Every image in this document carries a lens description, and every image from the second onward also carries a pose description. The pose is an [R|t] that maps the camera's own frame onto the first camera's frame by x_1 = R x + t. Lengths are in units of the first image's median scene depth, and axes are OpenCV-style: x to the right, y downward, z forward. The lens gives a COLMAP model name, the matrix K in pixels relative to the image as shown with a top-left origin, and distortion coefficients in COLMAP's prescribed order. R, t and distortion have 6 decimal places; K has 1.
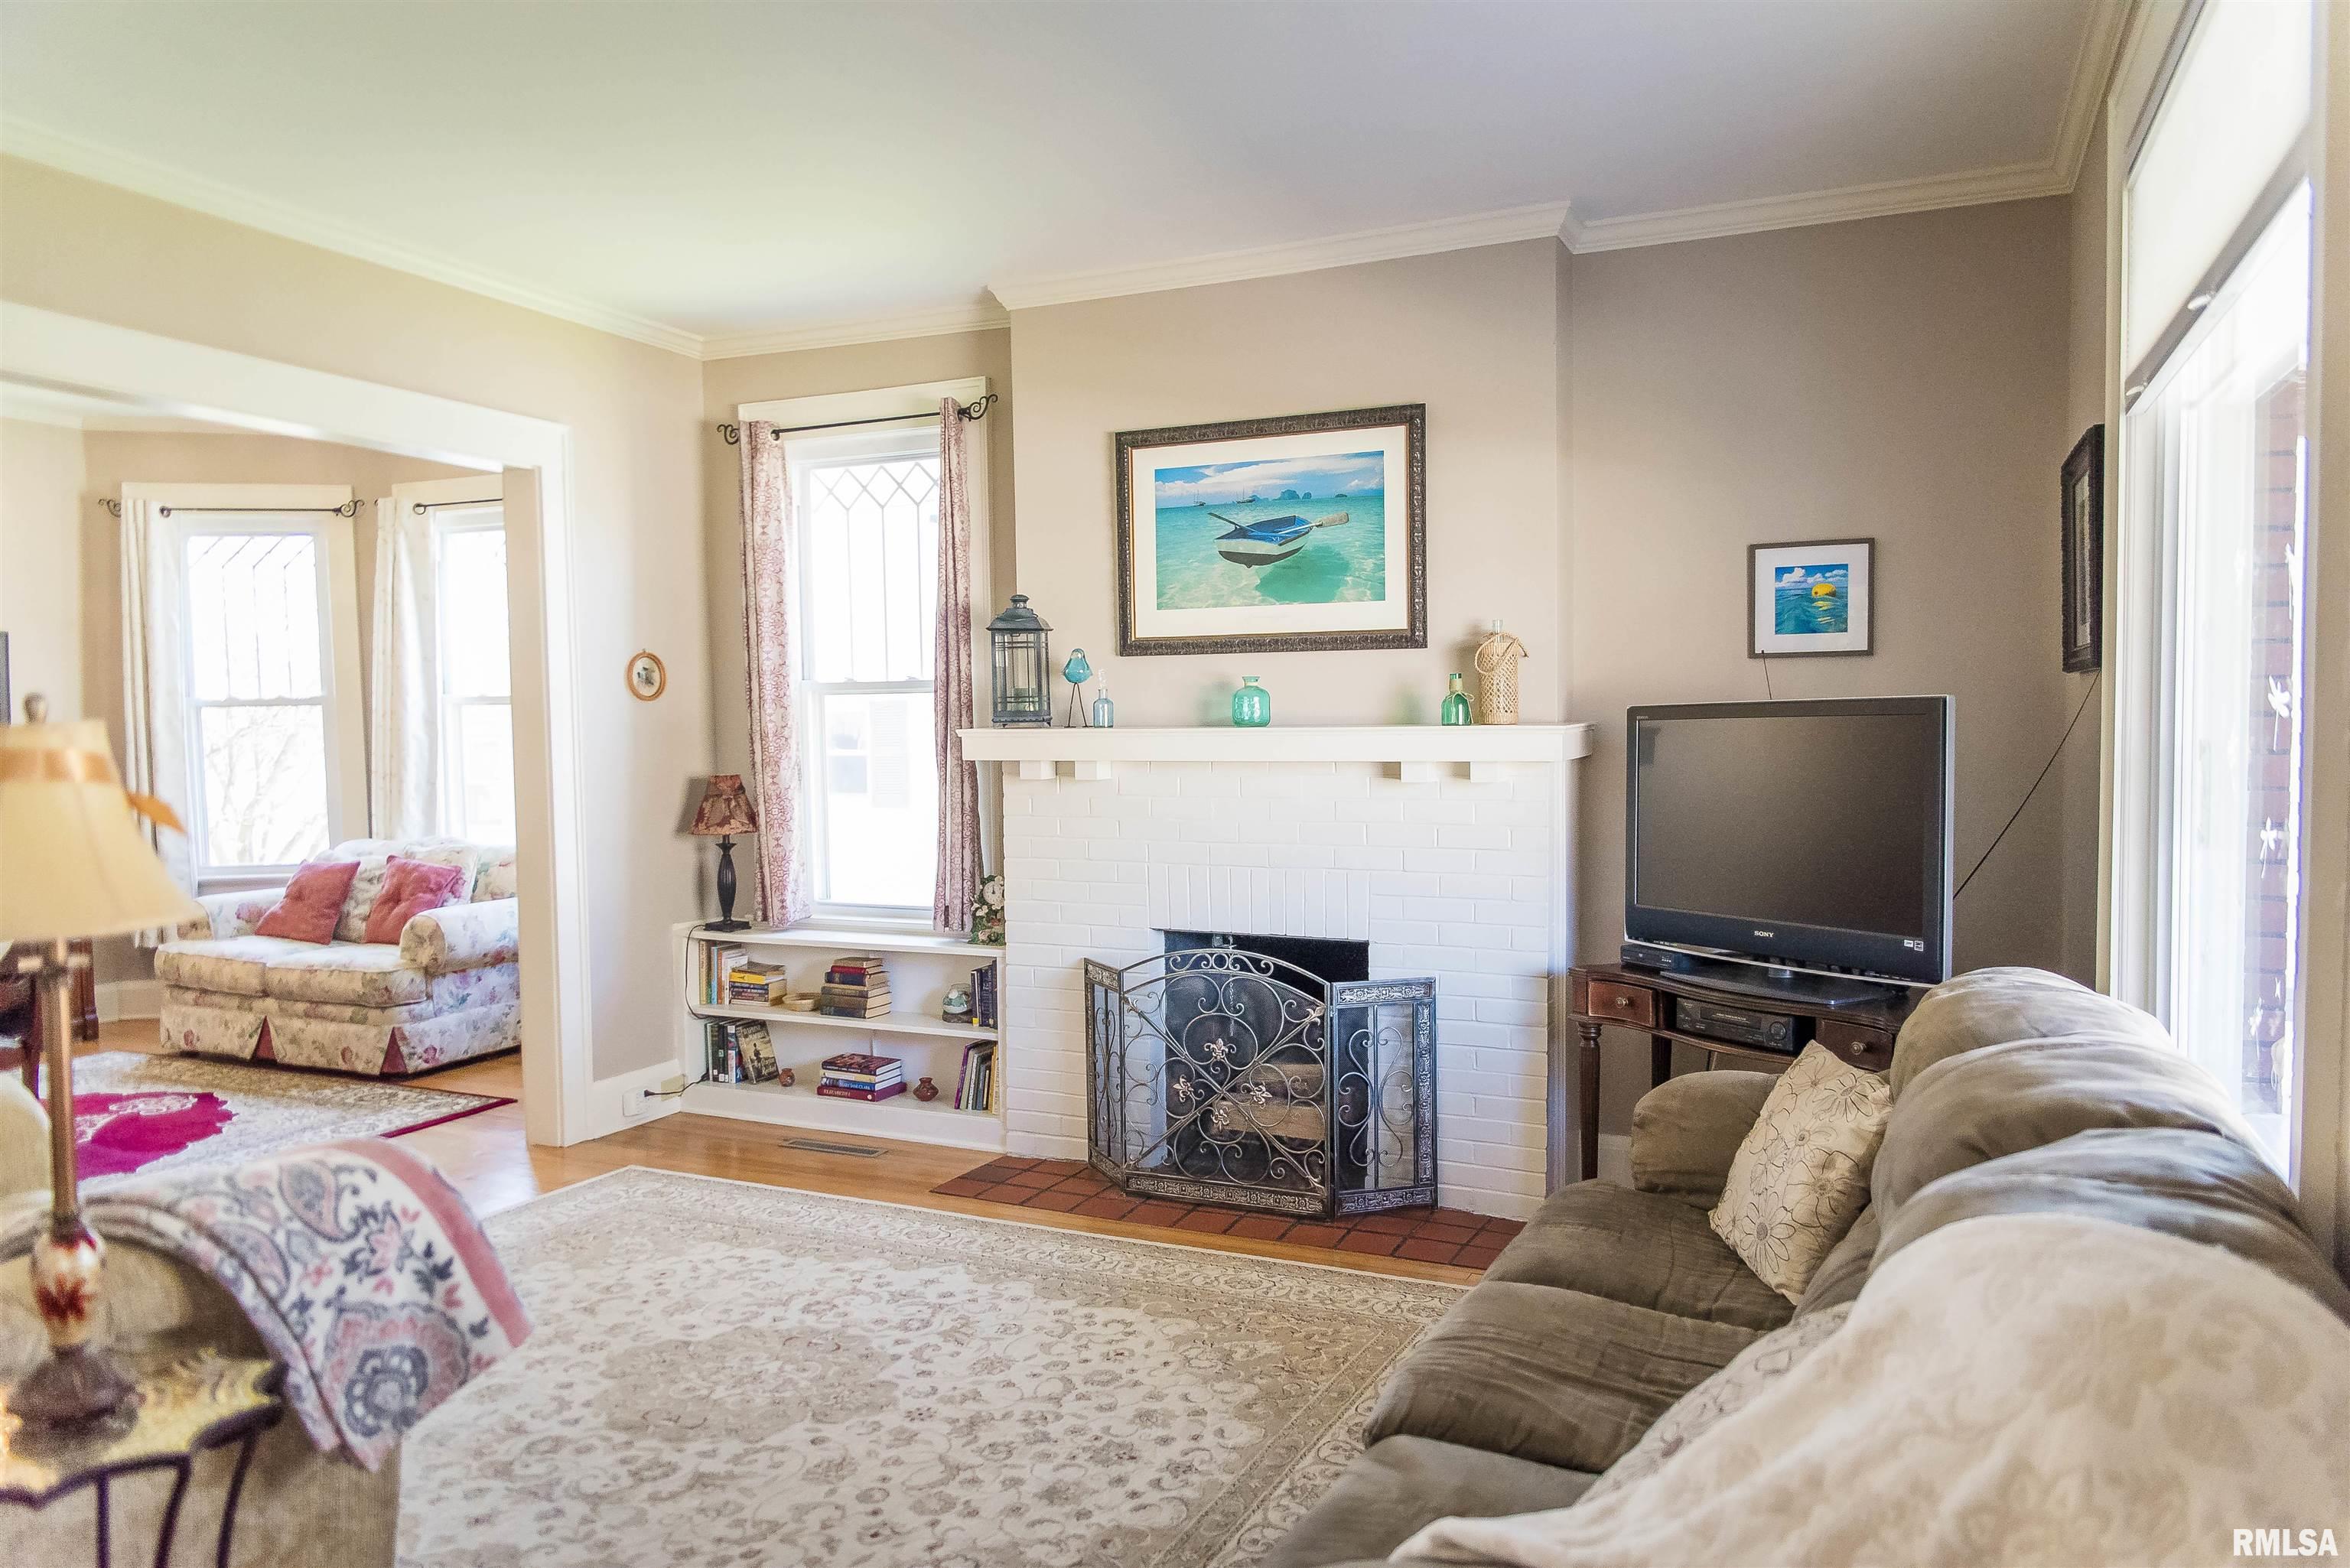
lens RADIAL K [[1578.3, 0, 1177.3], [0, 1578.3, 781.8], [0, 0, 1]] dist [0.000904, -0.002007]
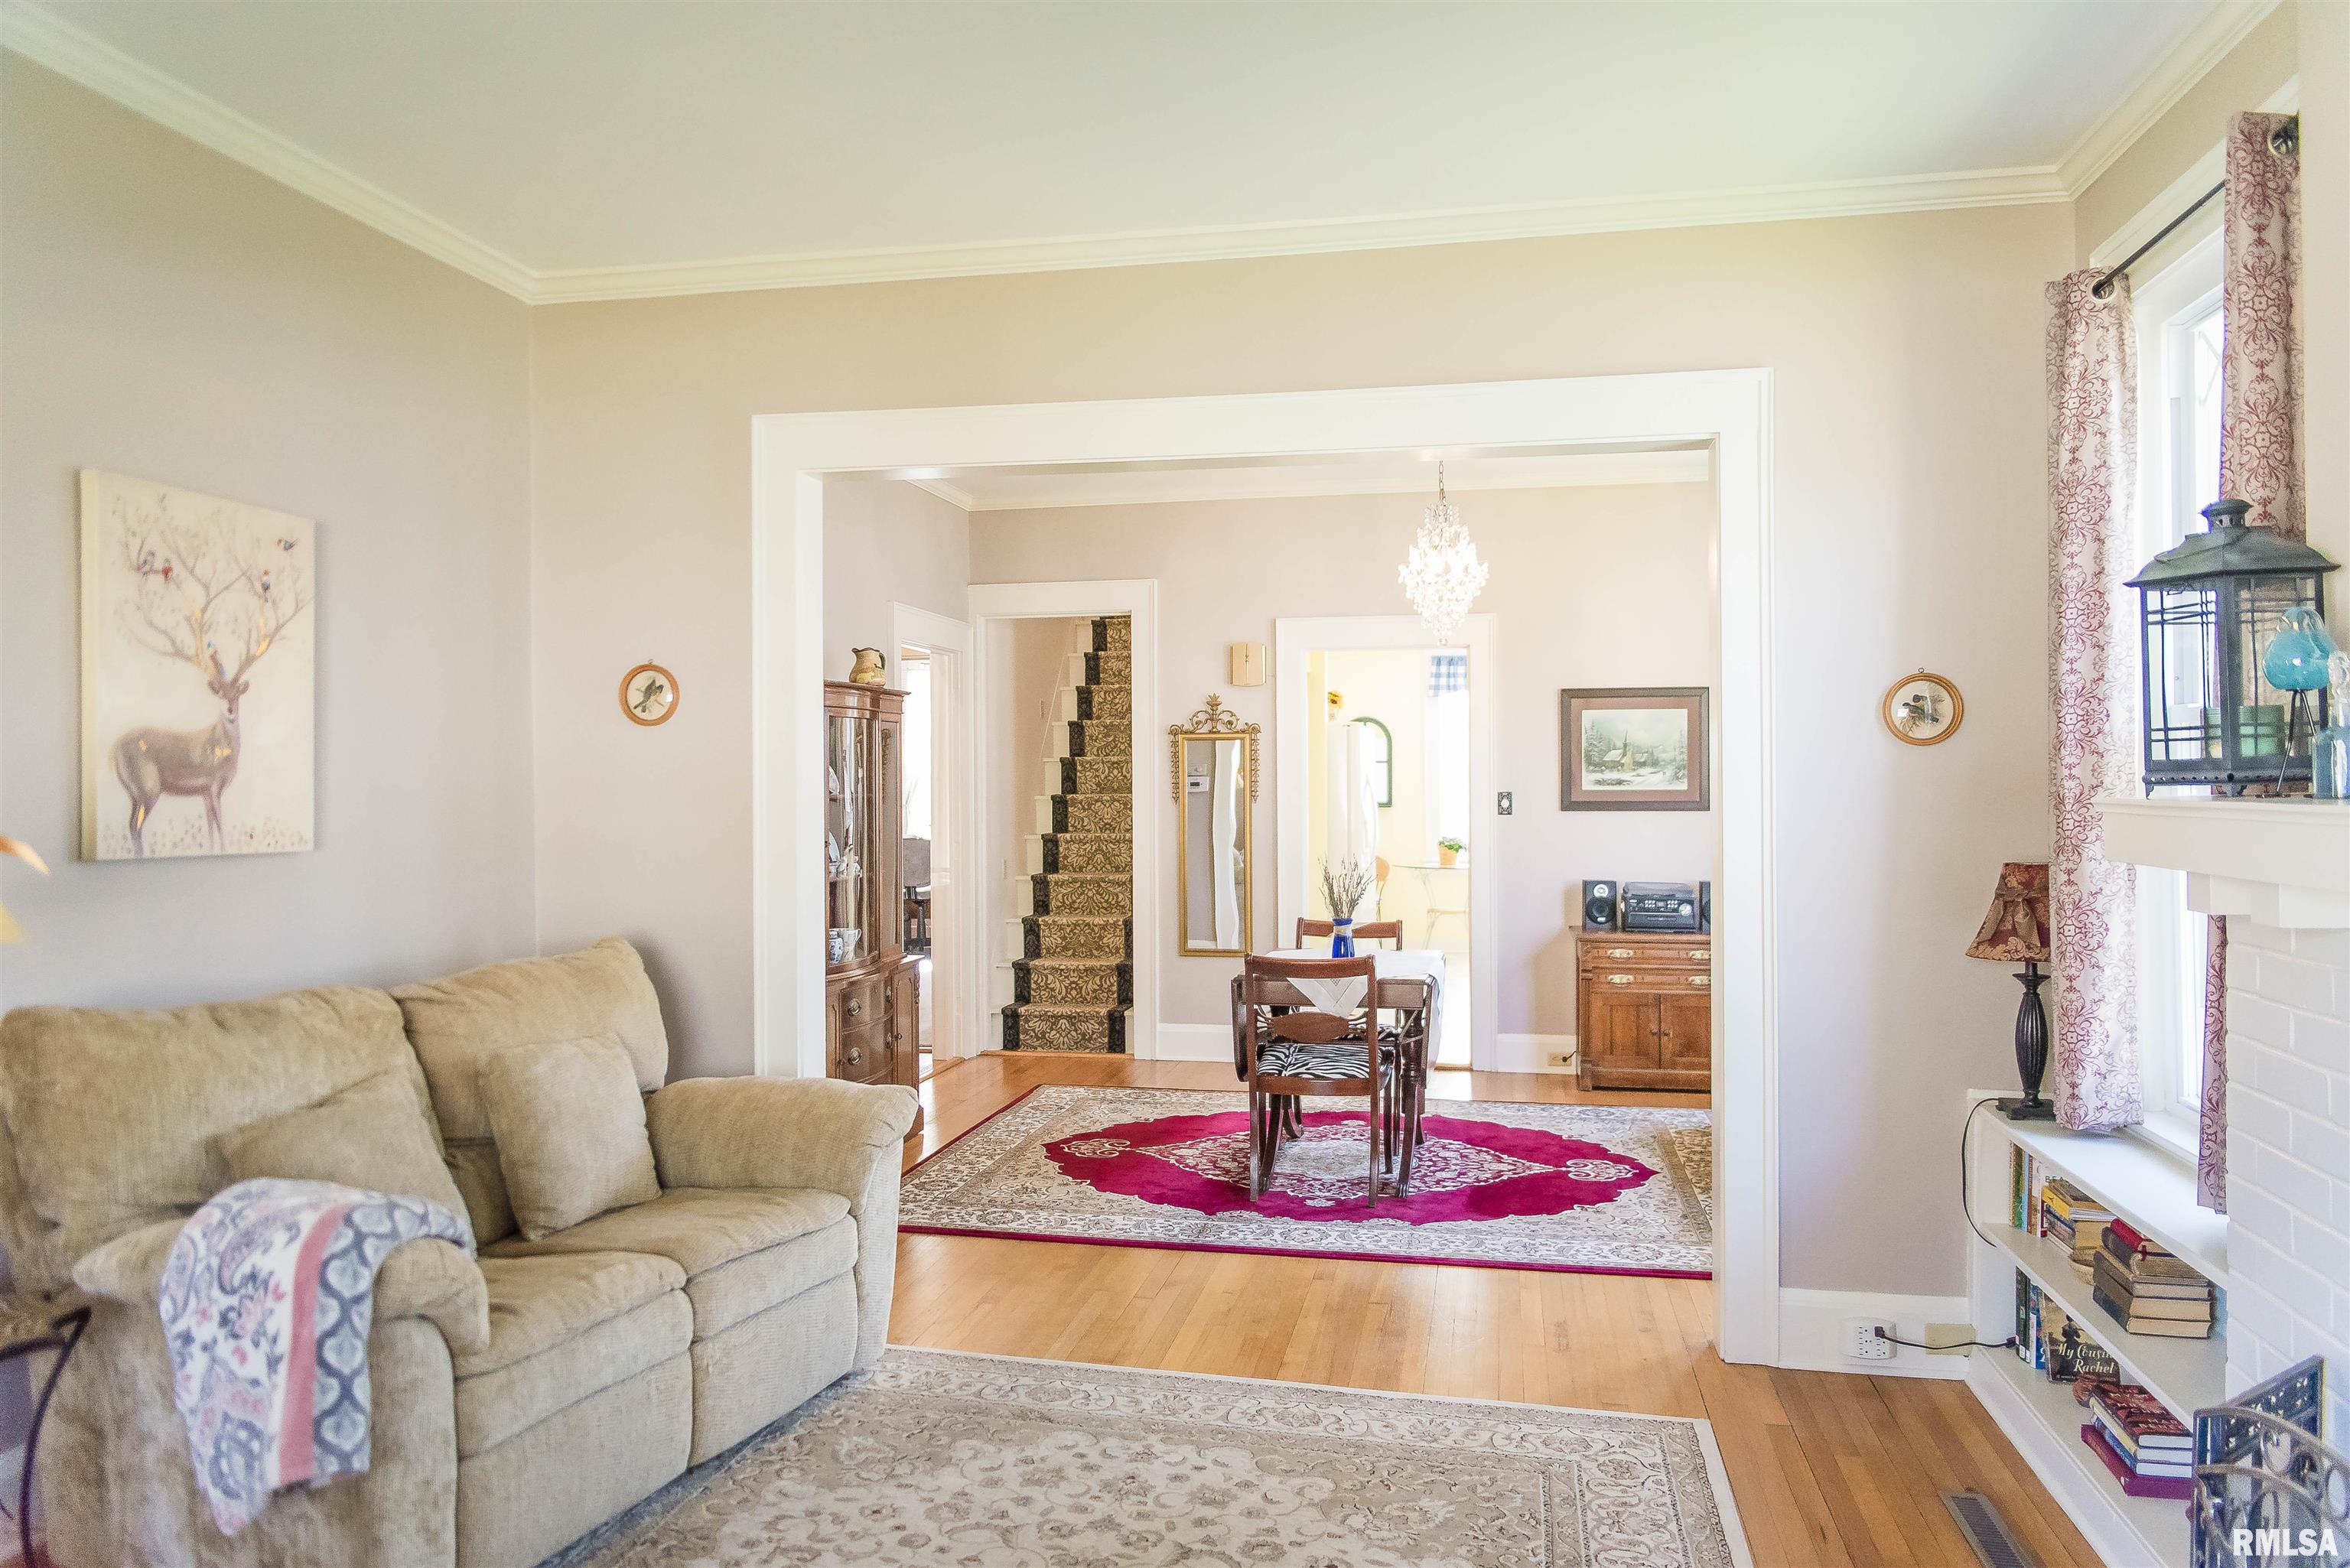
lens RADIAL K [[1578.3, 0, 1179.2], [0, 1578.3, 793.1], [0, 0, 1]] dist [0.000904, -0.002007]
pose [[0.231712, 0.012724, -0.972701, 0.247051], [-0.035783, 0.999349, 0.004548, -0.023865], [0.972126, 0.033752, 0.232017, 0.556947]]
